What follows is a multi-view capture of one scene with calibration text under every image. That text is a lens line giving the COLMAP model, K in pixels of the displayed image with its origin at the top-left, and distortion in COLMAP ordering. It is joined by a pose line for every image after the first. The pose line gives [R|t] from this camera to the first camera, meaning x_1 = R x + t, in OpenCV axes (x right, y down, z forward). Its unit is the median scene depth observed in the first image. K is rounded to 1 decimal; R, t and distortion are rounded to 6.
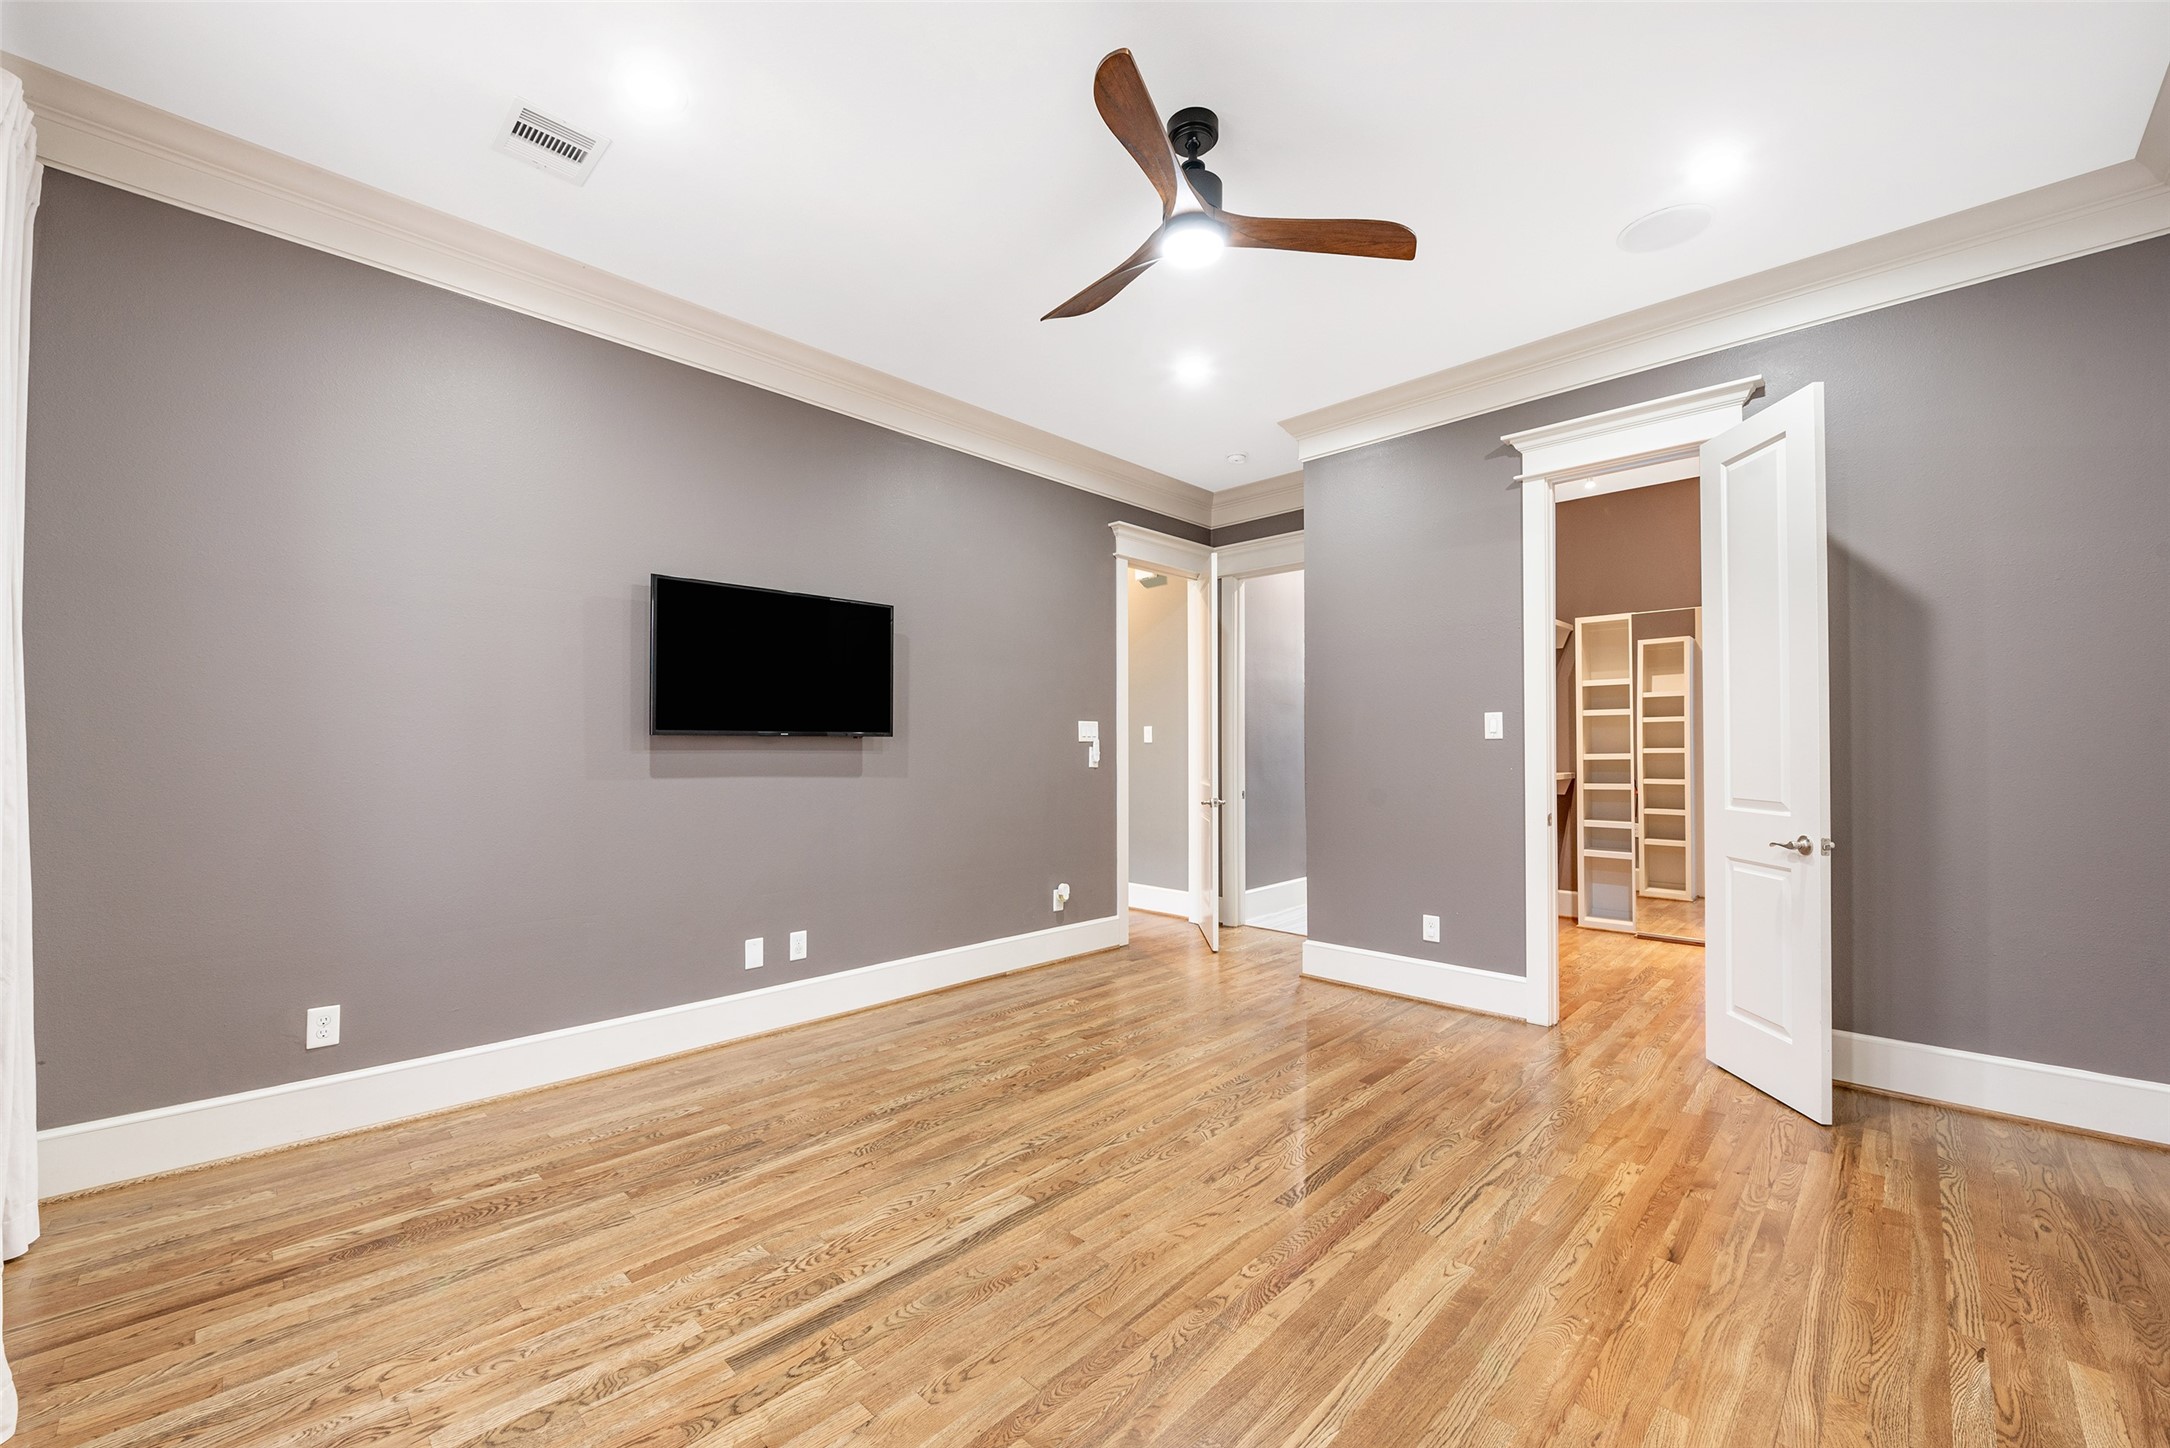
lens RADIAL K [[857.4, 0, 1056.0], [0, 857.4, 724.7], [0, 0, 1]] dist [-0.007179, -0.000033]
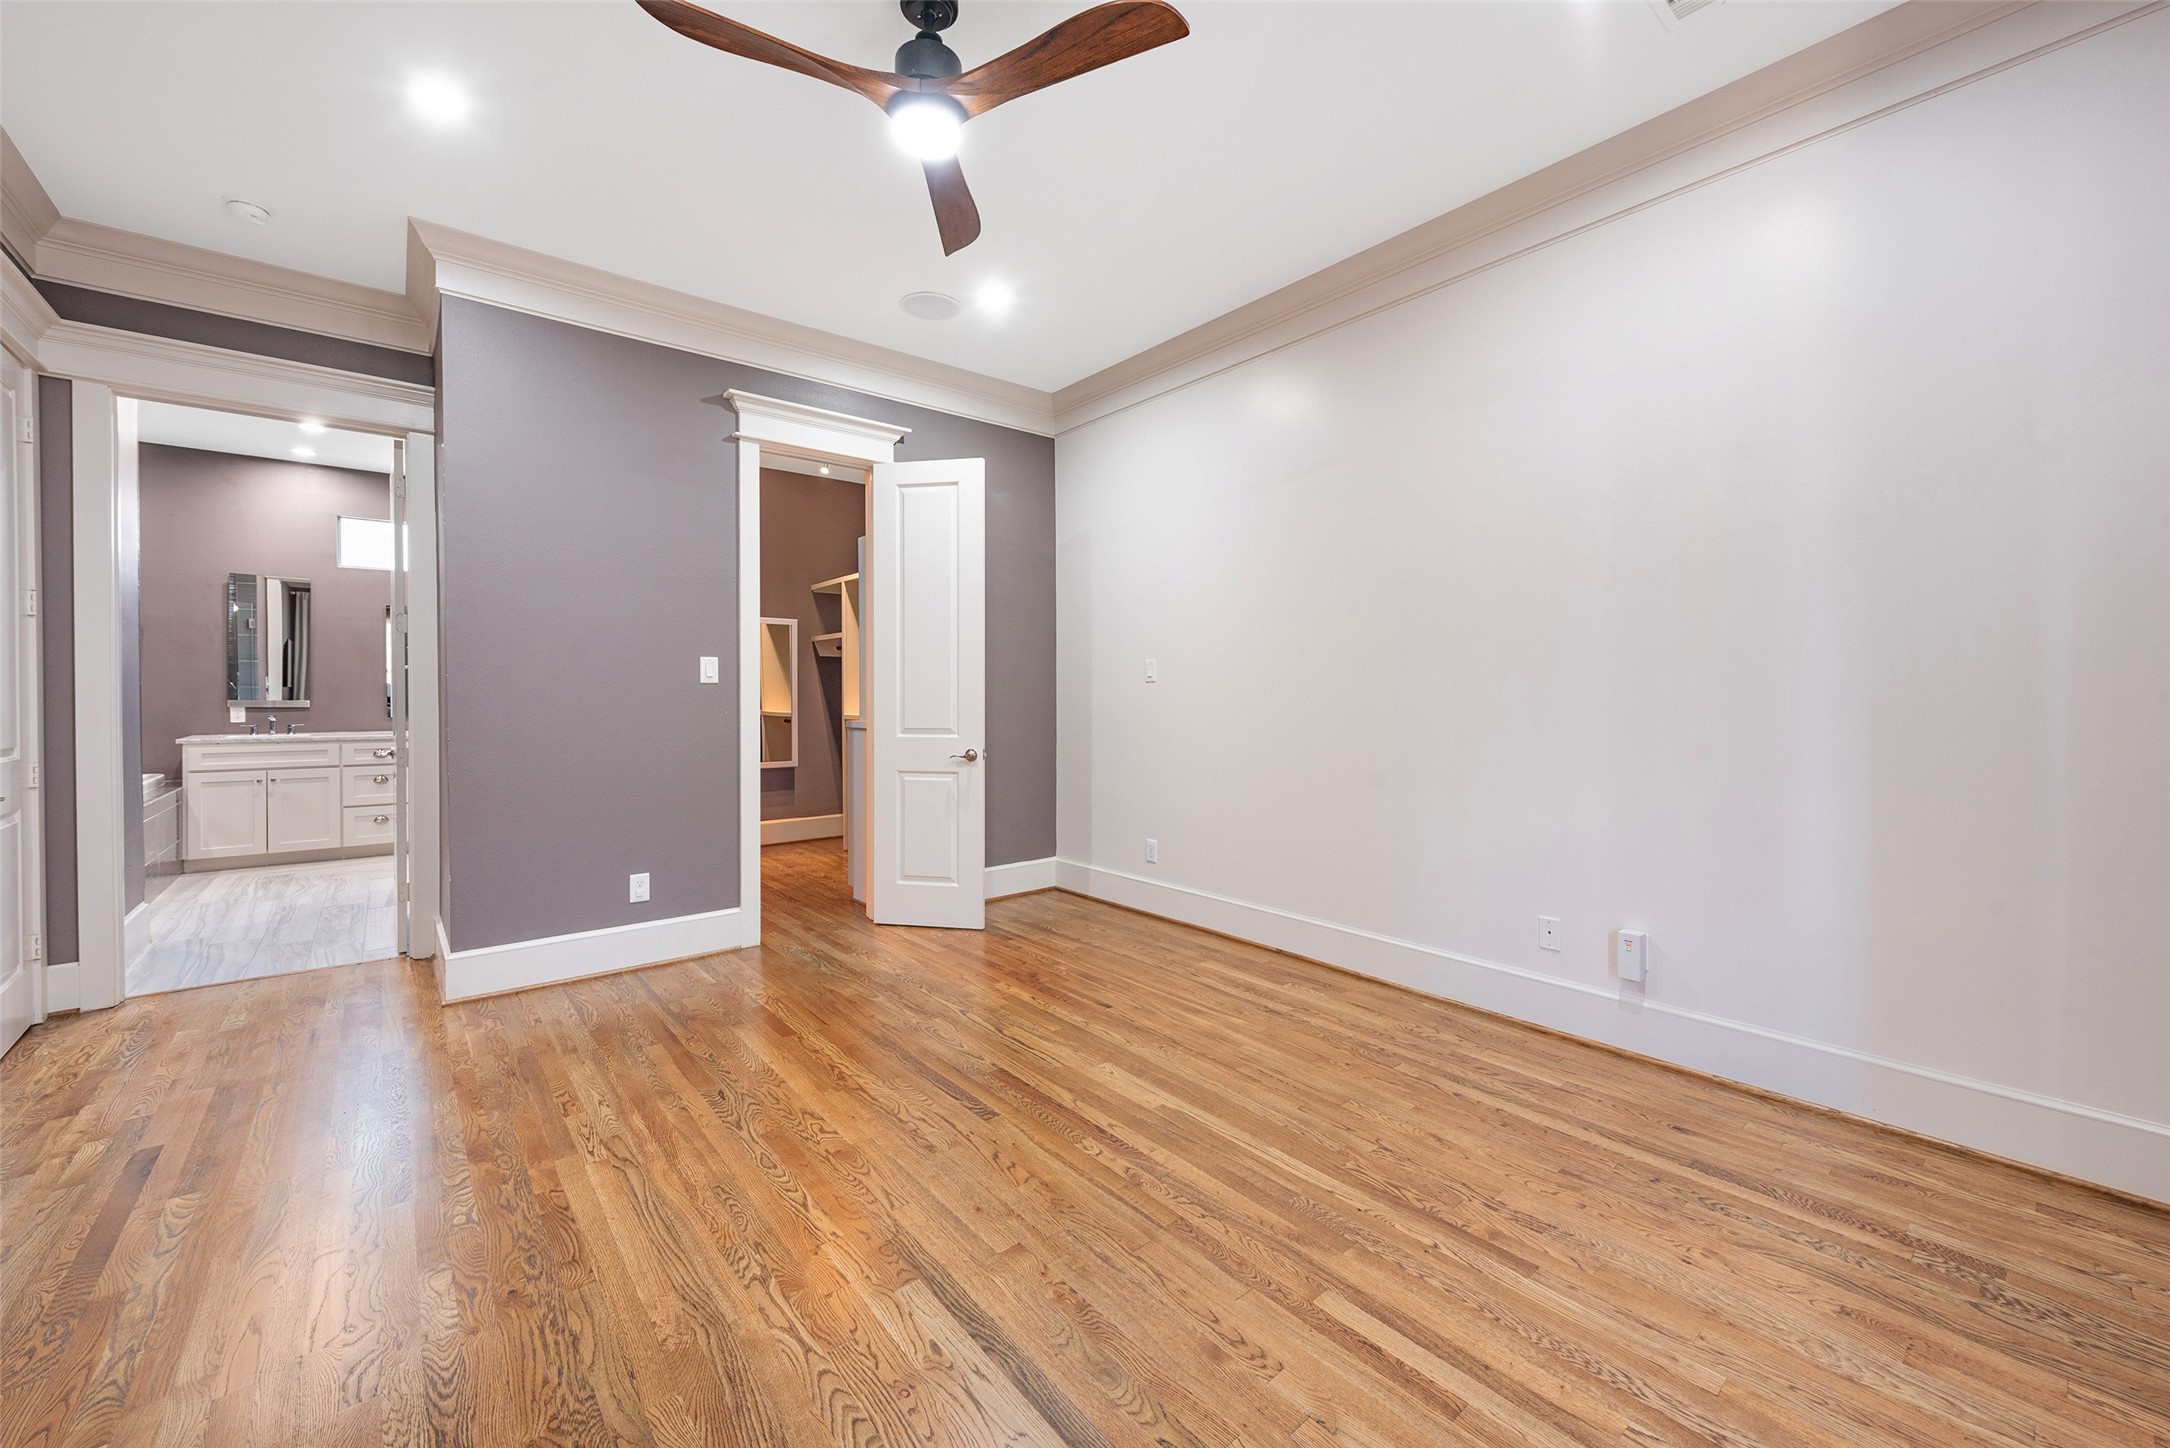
lens RADIAL K [[843.8, 0, 1091.3], [0, 843.8, 701.1], [0, 0, 1]] dist [0.002585, 0.000017]
pose [[0.082136, -0.007644, 0.996592, -0.641918], [-0.026446, 0.999602, 0.009846, 0.023141], [-0.996270, -0.027165, 0.081901, 0.670455]]
